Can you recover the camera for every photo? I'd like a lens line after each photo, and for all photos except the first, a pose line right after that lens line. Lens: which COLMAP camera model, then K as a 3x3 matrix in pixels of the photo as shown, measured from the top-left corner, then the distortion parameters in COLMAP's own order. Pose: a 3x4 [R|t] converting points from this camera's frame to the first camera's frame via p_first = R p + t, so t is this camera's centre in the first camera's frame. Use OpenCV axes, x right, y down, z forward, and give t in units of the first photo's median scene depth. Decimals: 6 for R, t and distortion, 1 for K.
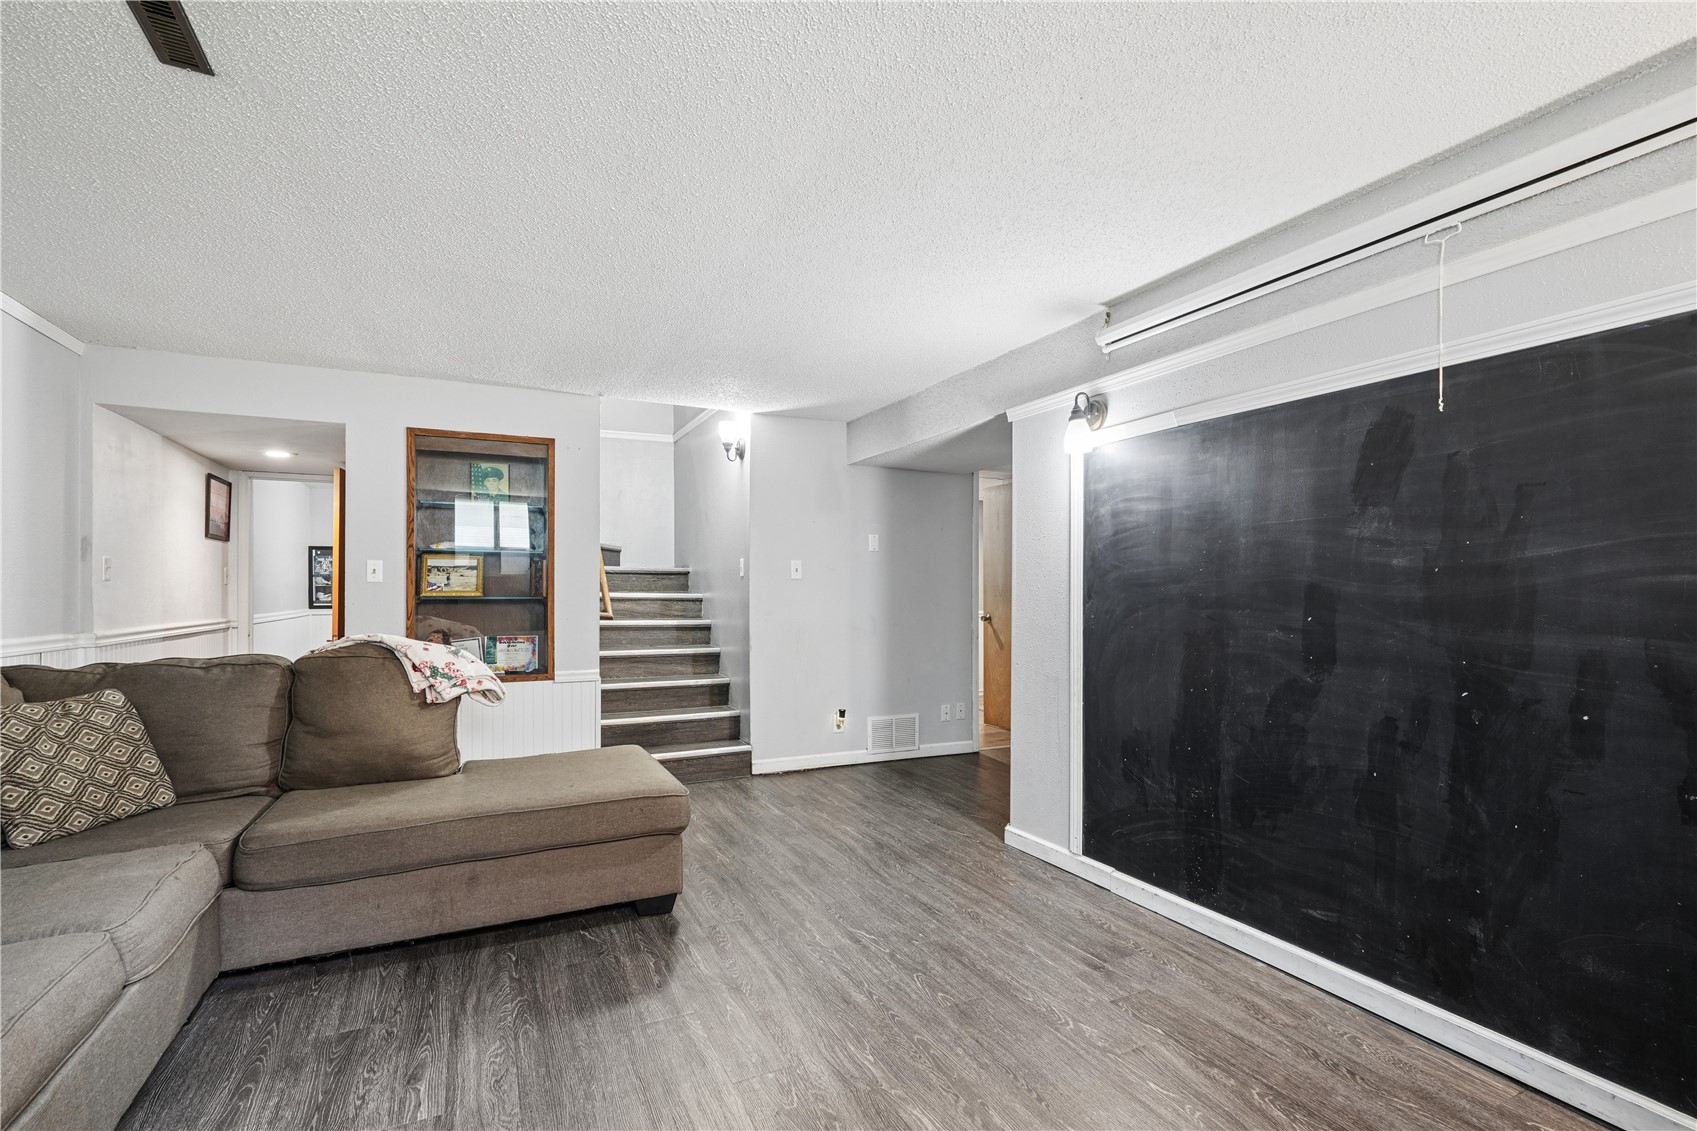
lens RADIAL K [[772.2, 0, 841.6], [0, 772.2, 582.9], [0, 0, 1]] dist [-0.003962, 0.002983]
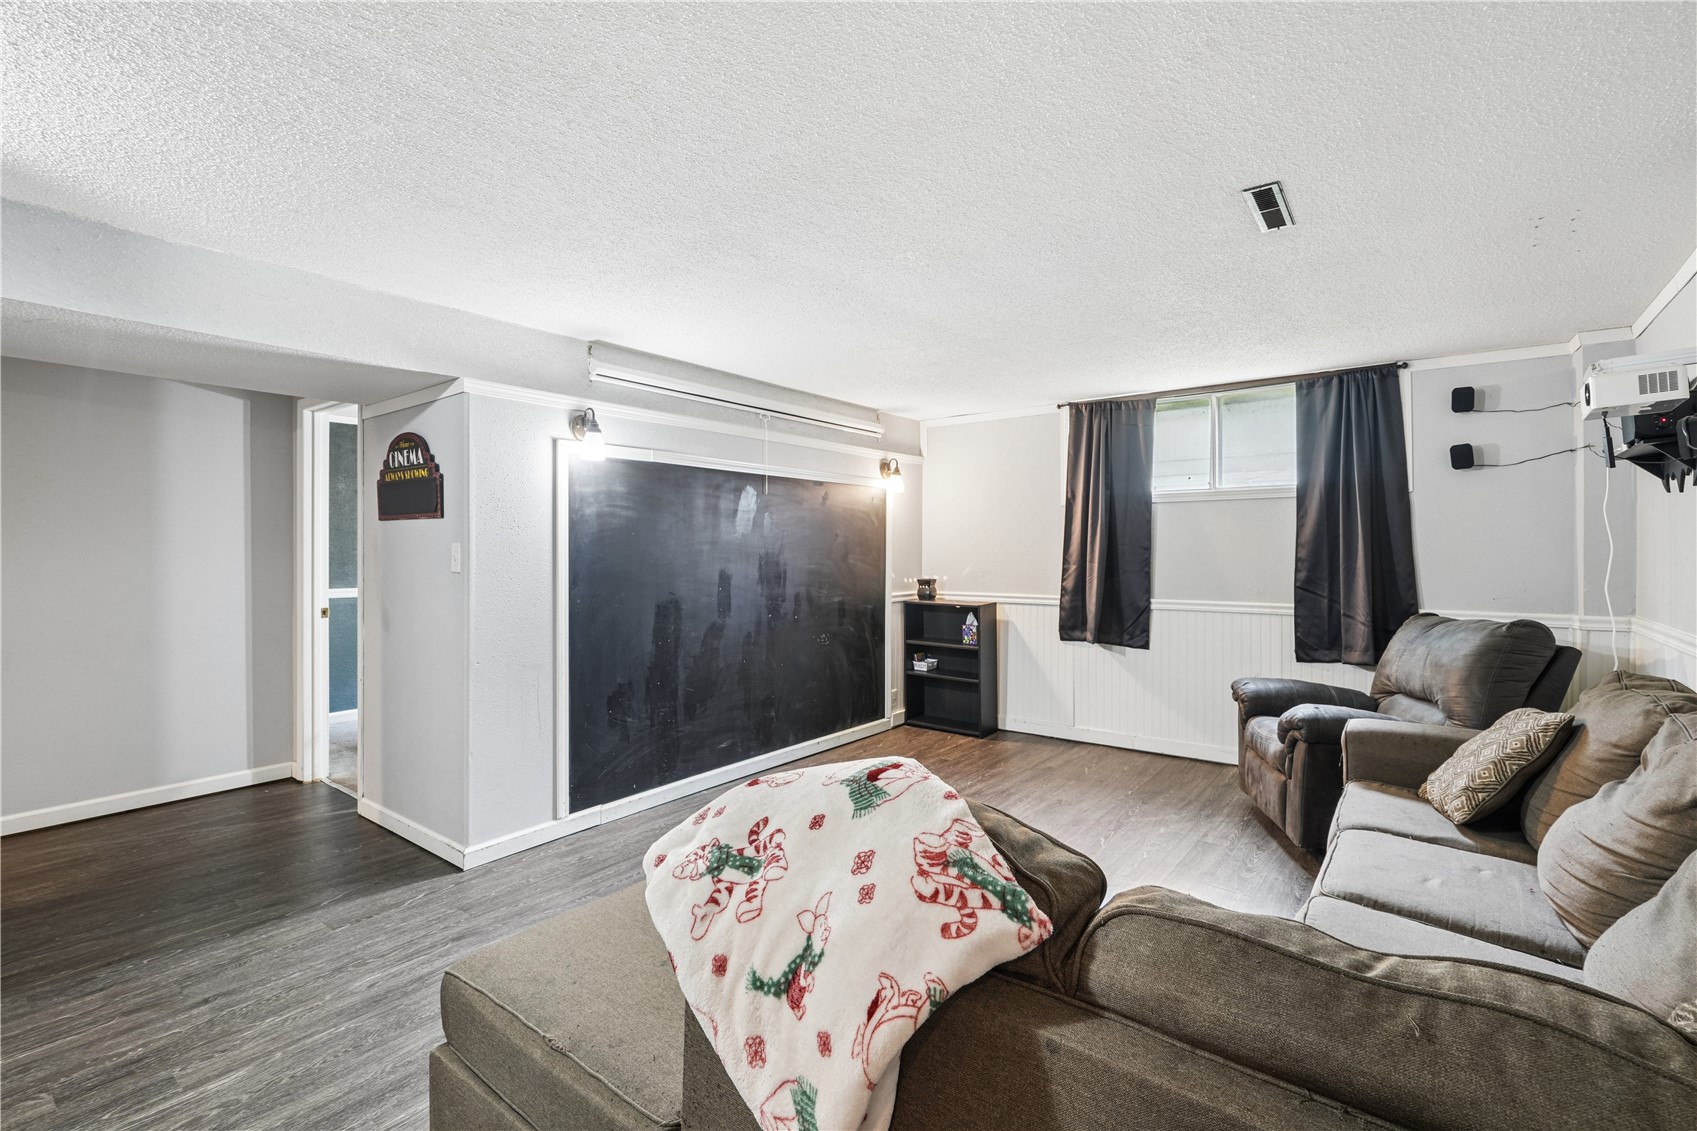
lens RADIAL K [[772.2, 0, 841.8], [0, 772.2, 554.5], [0, 0, 1]] dist [-0.003962, 0.002983]
pose [[-0.443984, 0.001145, 0.896034, -0.916398], [0.000390, 0.999999, -0.001085, -0.025907], [-0.896034, -0.000132, -0.443984, 1.202919]]
